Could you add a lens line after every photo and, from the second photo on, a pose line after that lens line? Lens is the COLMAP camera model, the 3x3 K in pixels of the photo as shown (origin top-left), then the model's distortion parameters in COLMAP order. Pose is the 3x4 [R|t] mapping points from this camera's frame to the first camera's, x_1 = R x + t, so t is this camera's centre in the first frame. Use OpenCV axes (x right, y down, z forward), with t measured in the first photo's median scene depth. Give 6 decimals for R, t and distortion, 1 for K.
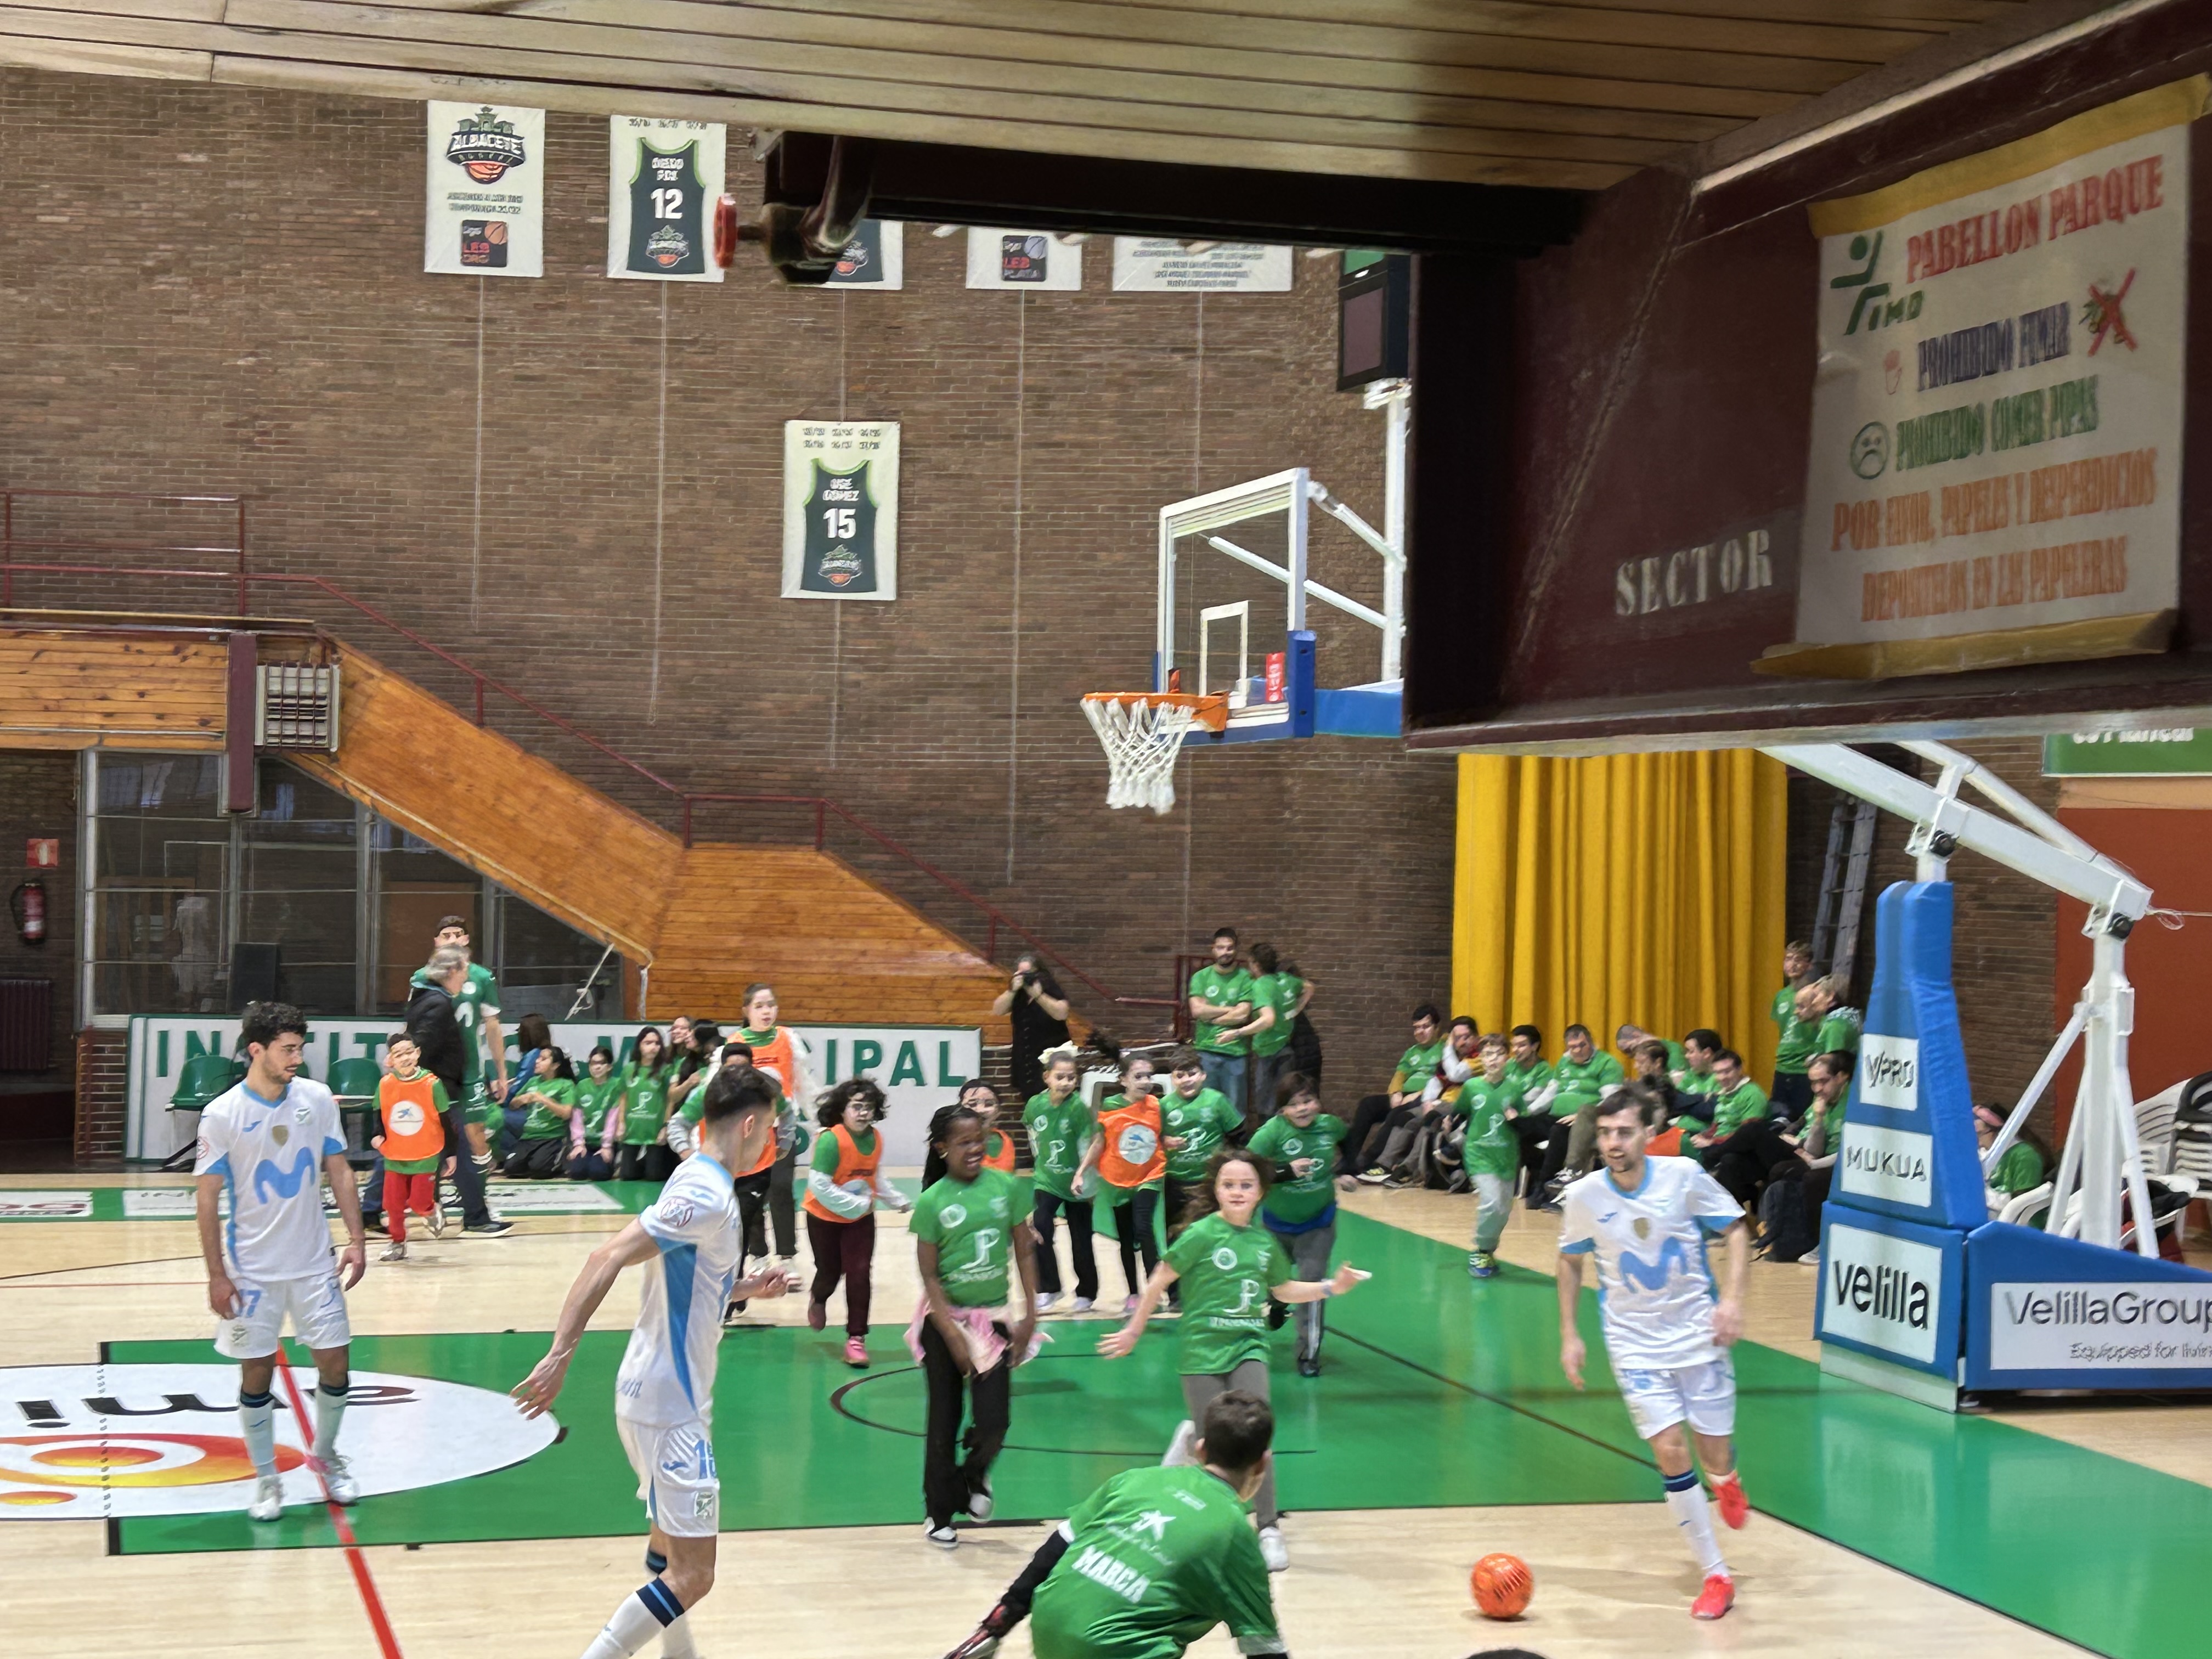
lens RADIAL K [[3498.2, 0, 1061.4], [0, 3498.2, 830.7], [0, 0, 1]] dist [0.246643, -0.935195]
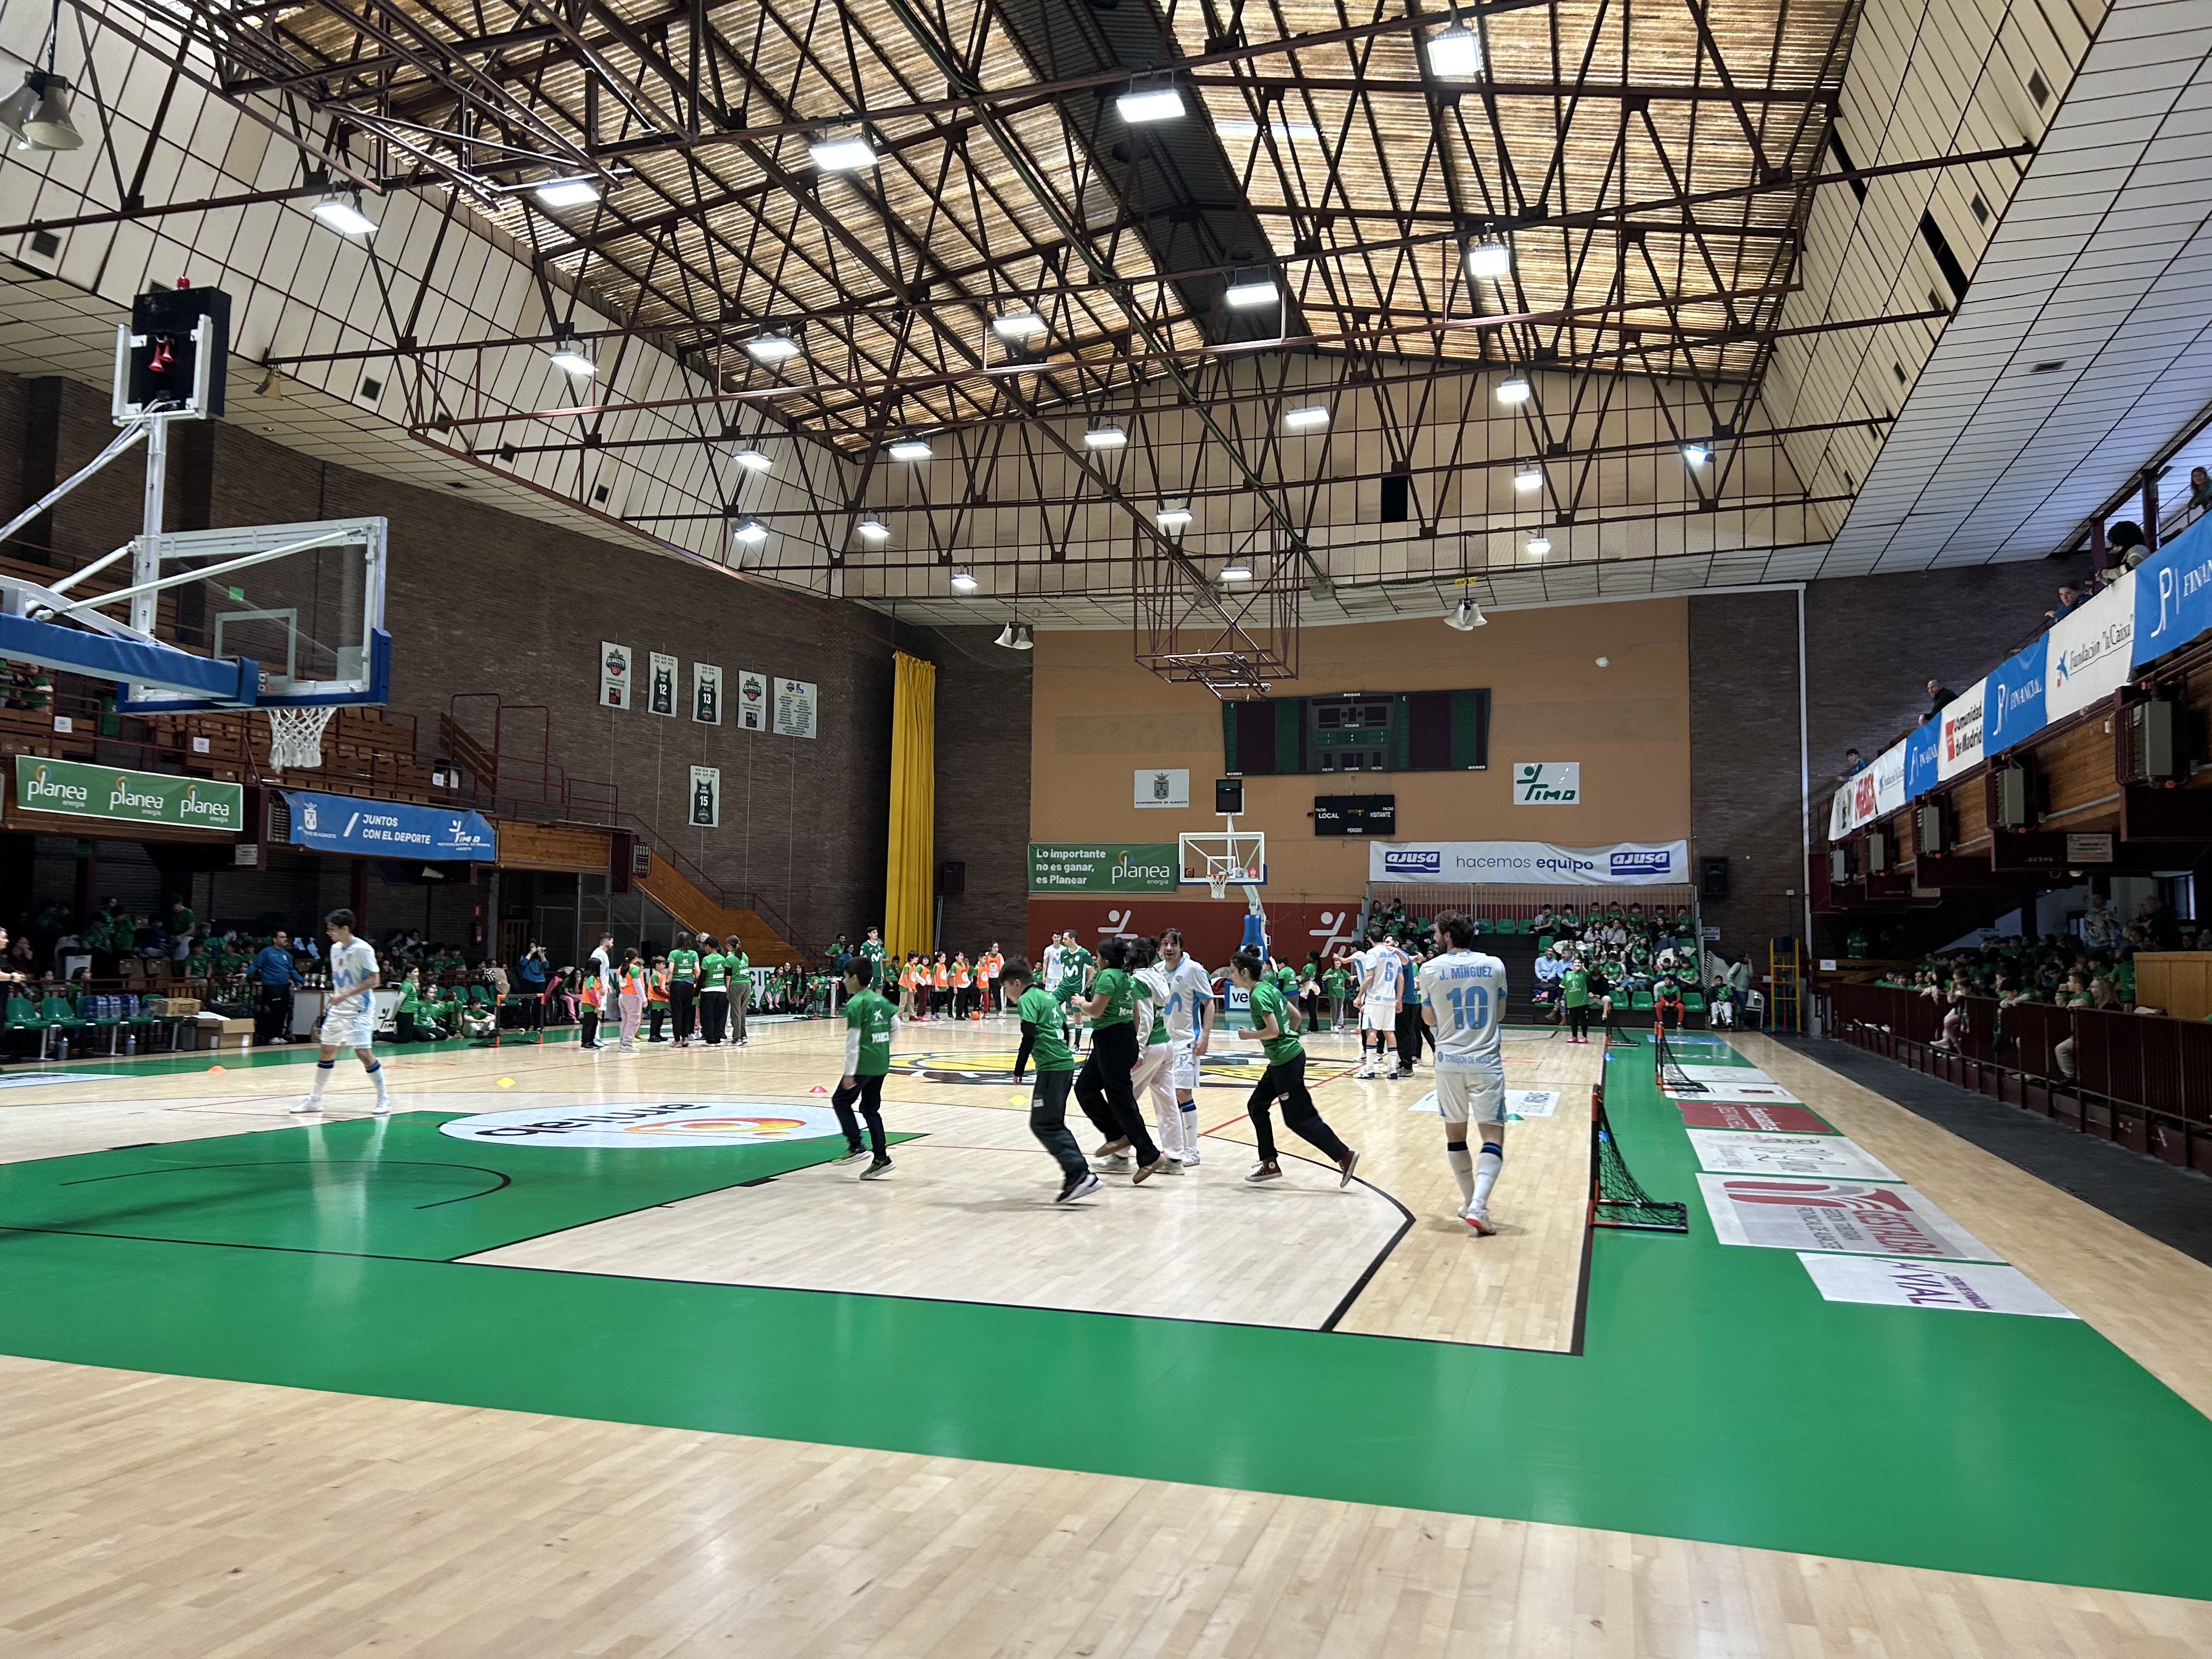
lens RADIAL K [[1635.4, 0, 1091.6], [0, 1635.4, 824.2], [0, 0, 1]] dist [0.092092, -0.122092]
pose [[0.546664, 0.047892, 0.835981, -1.053881], [-0.003037, 0.998470, -0.055215, 0.008542], [-0.837347, 0.027645, 0.545973, -0.040995]]
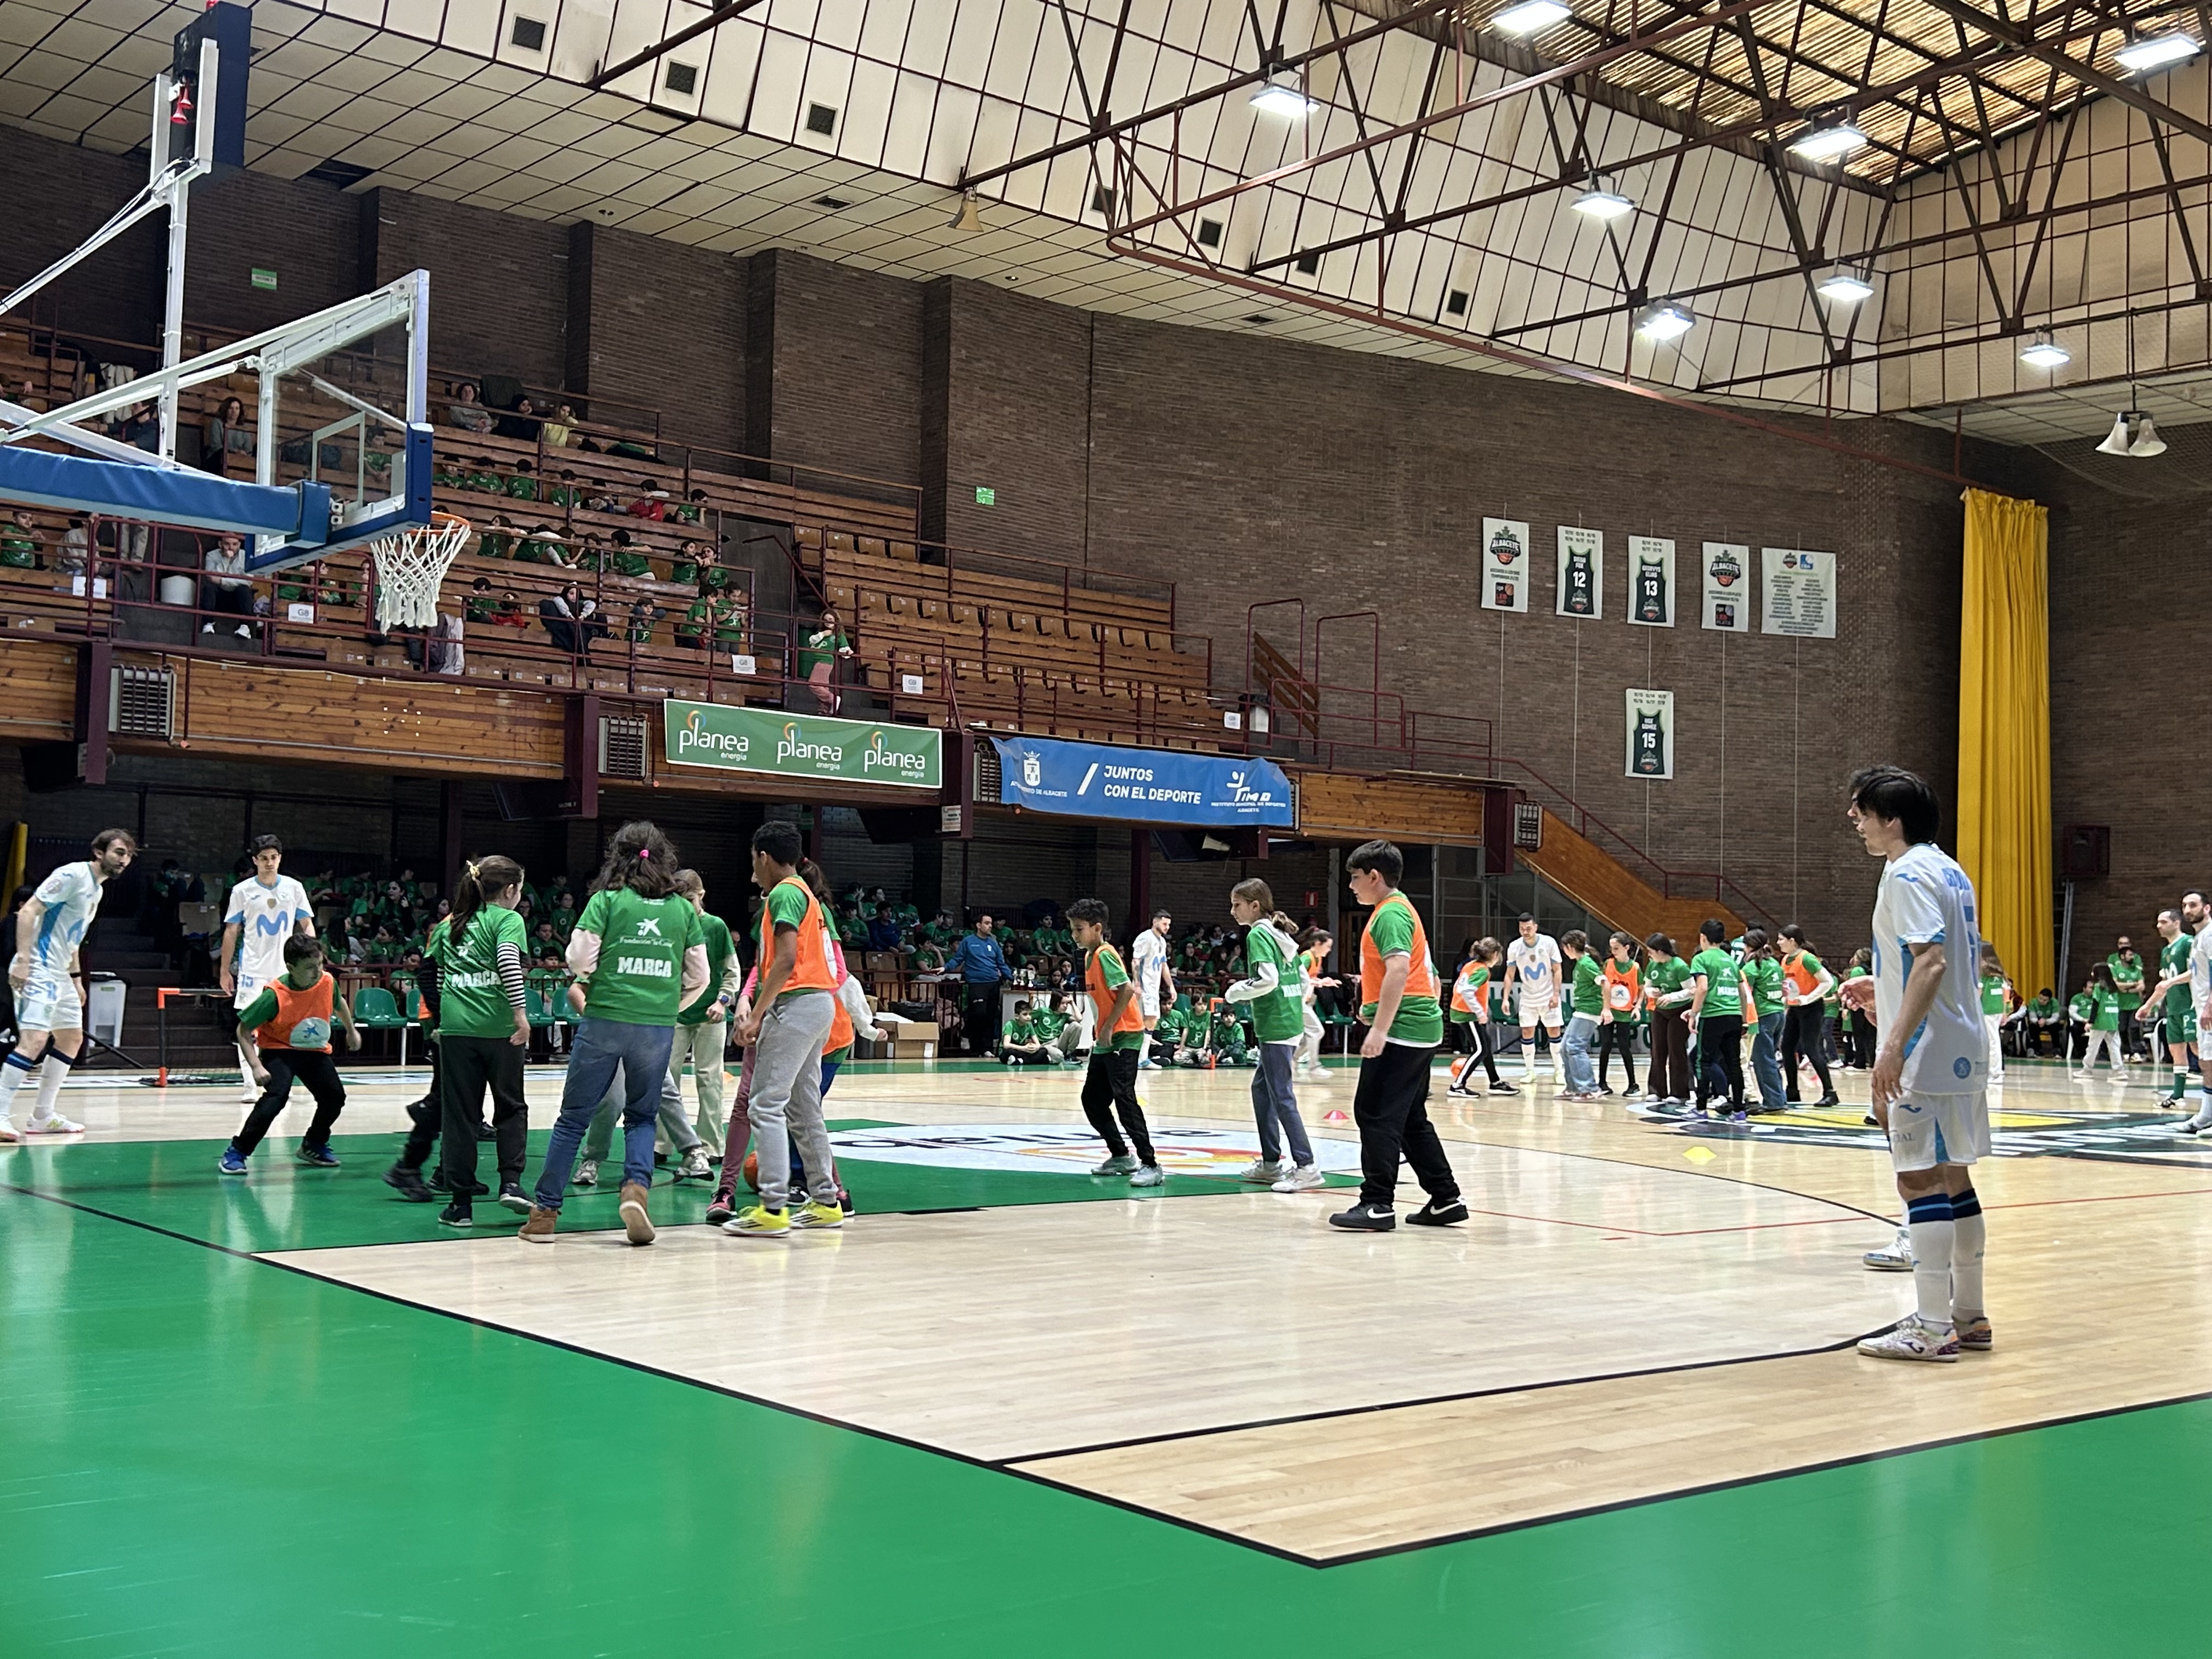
lens RADIAL K [[2330.4, 0, 1106.0], [0, 2330.4, 829.5], [0, 0, 1]] dist [0.204627, -0.588476]
pose [[0.911633, 0.021971, 0.410418, -0.902286], [-0.002812, 0.998880, -0.047226, 0.028285], [-0.410996, 0.041899, 0.910674, -0.100739]]
